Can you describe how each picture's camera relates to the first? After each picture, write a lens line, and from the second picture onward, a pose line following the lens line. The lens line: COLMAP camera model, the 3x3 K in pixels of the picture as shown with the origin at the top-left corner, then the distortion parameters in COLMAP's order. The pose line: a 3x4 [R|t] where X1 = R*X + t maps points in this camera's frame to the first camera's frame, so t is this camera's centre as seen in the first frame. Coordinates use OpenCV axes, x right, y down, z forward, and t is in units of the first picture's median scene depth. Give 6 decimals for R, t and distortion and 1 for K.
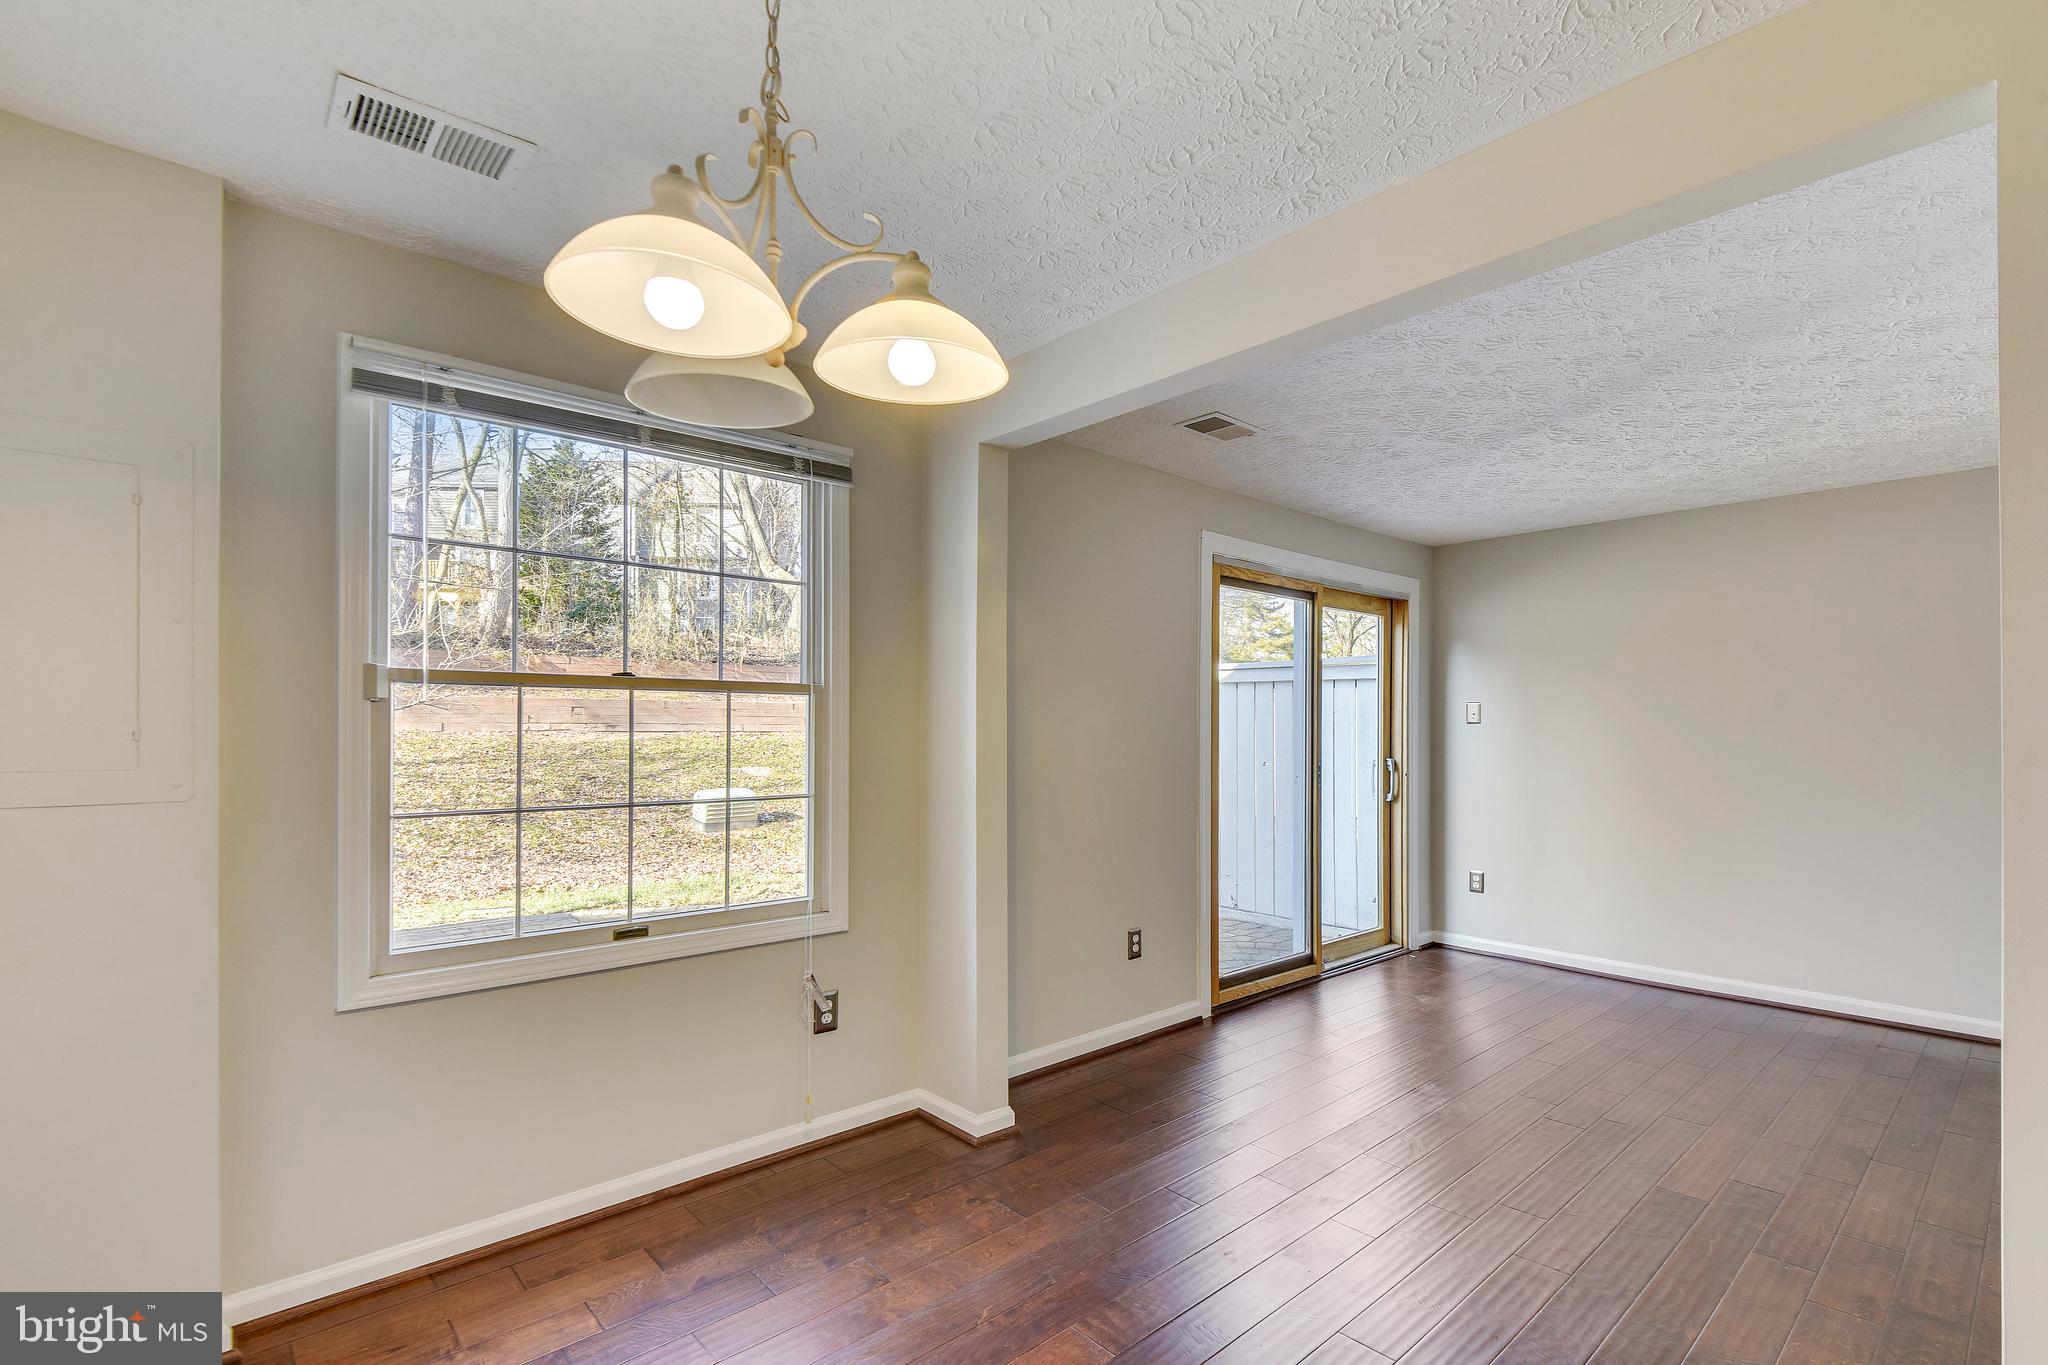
lens RADIAL K [[925.6, 0, 1040.0], [0, 925.6, 716.6], [0, 0, 1]] dist [0.010411, -0.000889]
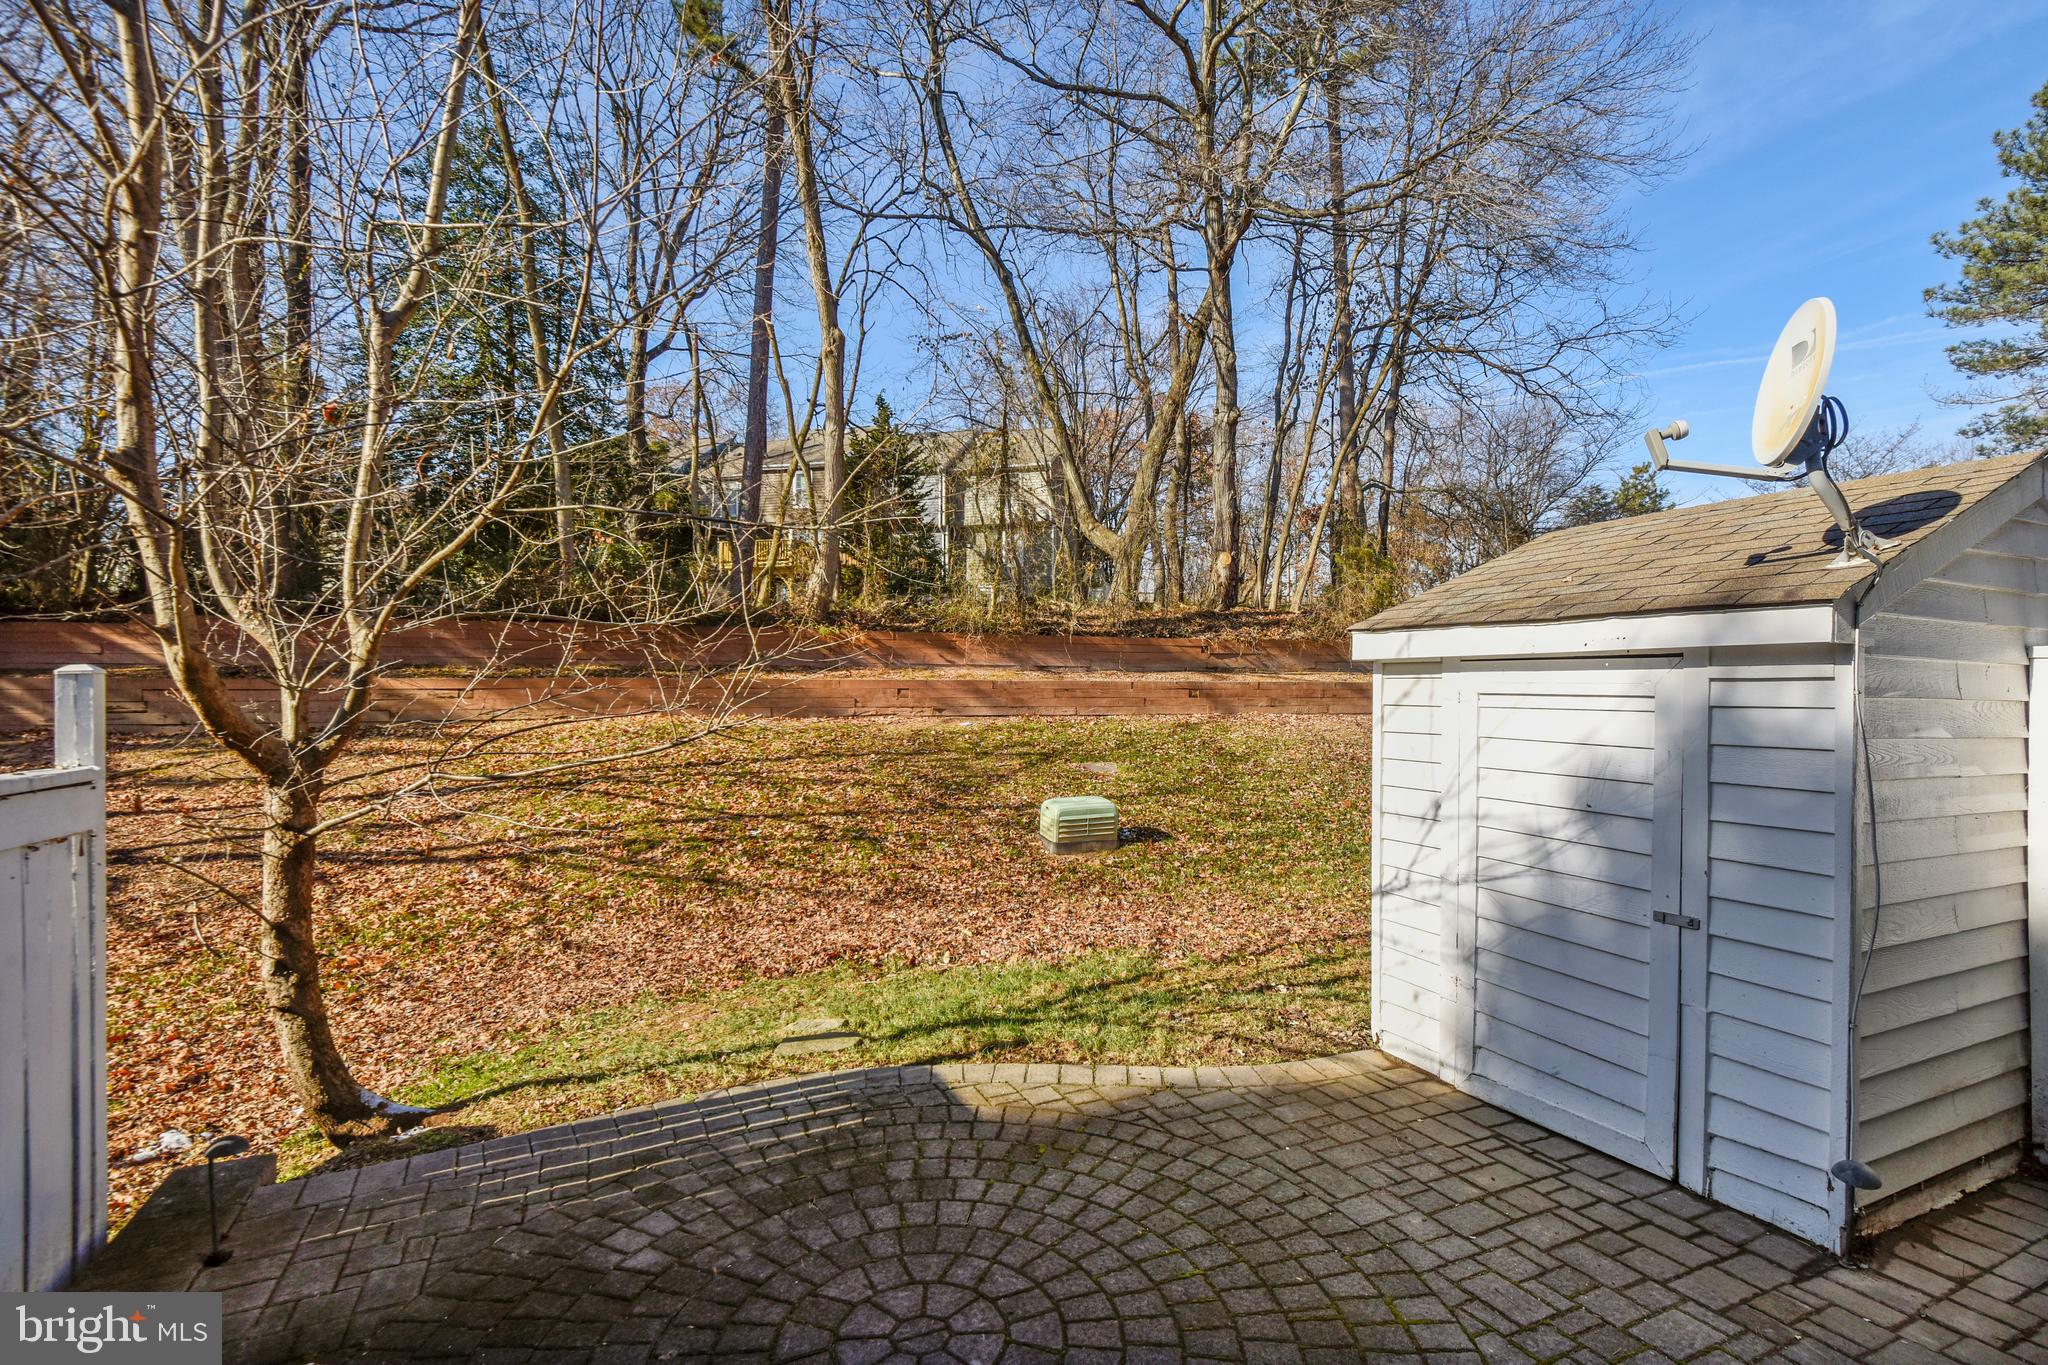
lens RADIAL K [[925.6, 0, 1040.0], [0, 925.6, 716.6], [0, 0, 1]] dist [0.010411, -0.000889]
pose [[0.954845, 0.013577, -0.296794, -0.504766], [-0.002207, 0.999252, 0.038611, -0.085655], [0.297097, -0.036213, 0.954161, 0.873954]]
